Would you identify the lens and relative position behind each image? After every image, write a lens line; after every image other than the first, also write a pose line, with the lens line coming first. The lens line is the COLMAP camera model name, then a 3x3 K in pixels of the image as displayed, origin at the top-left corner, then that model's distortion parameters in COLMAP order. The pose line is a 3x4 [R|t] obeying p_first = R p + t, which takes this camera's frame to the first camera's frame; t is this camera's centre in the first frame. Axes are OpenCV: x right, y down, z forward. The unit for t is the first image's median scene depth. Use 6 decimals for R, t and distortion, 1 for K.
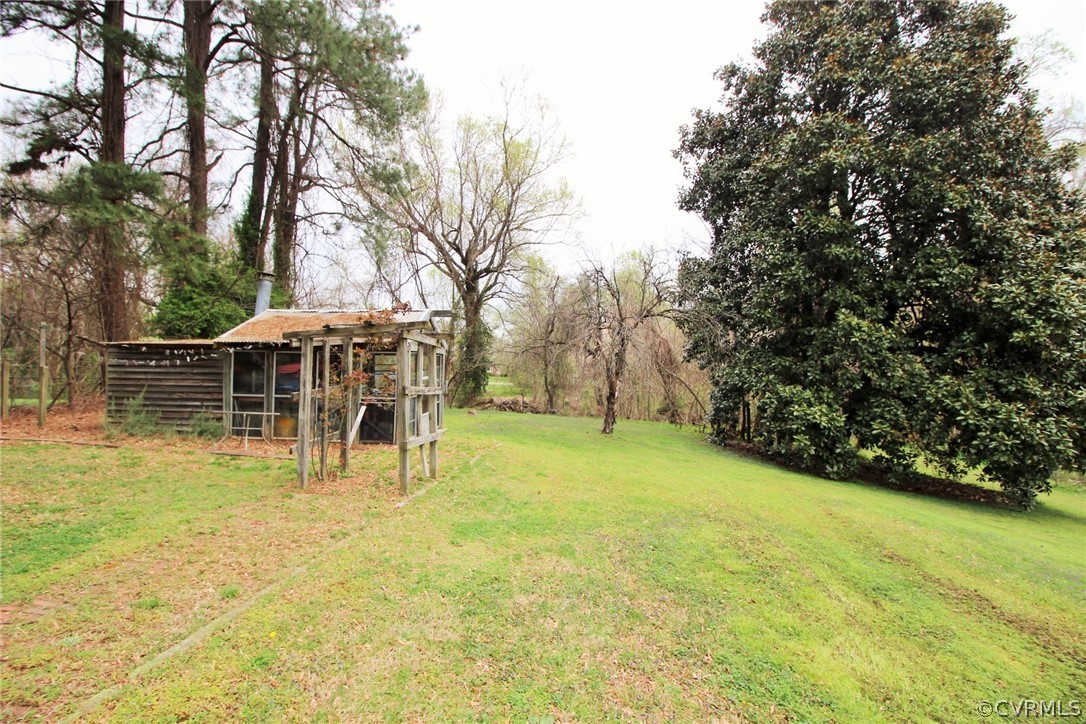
lens RADIAL K [[504.0, 0, 541.0], [0, 504.0, 362.4], [0, 0, 1]] dist [-0.003336, -0.009265]
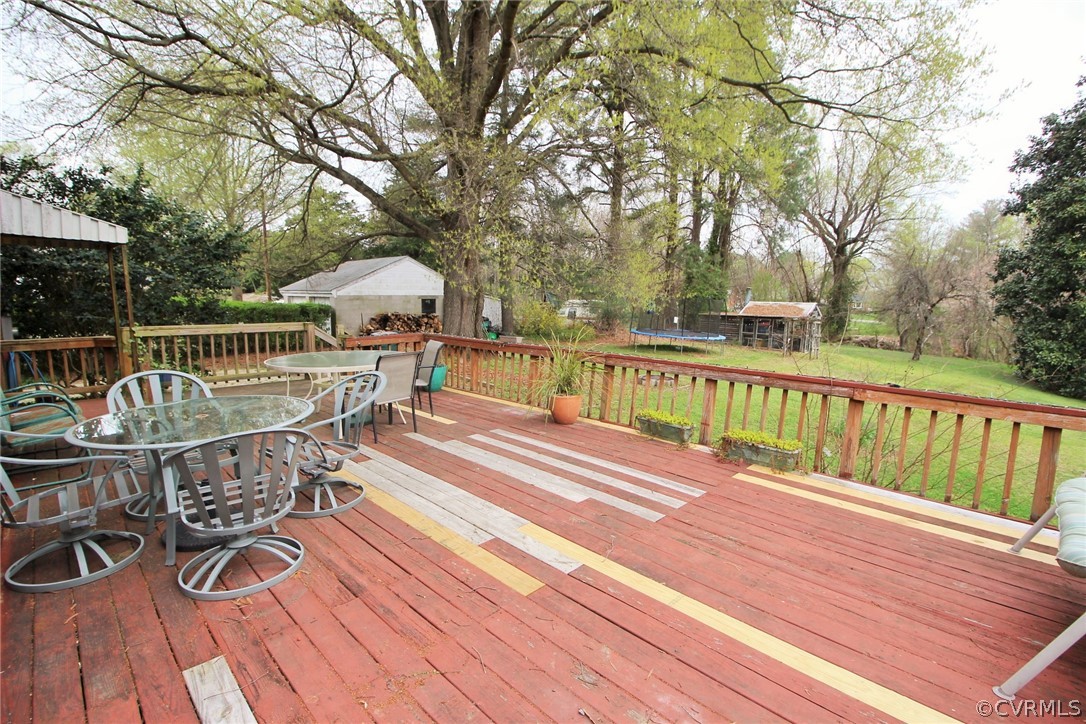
lens RADIAL K [[504.0, 0, 537.6], [0, 504.0, 361.0], [0, 0, 1]] dist [-0.003336, -0.009265]
pose [[0.778943, 0.083427, -0.621521, 0.087170], [0.001991, 0.990777, 0.135488, -0.046821], [0.627092, -0.106775, 0.771592, -0.558830]]
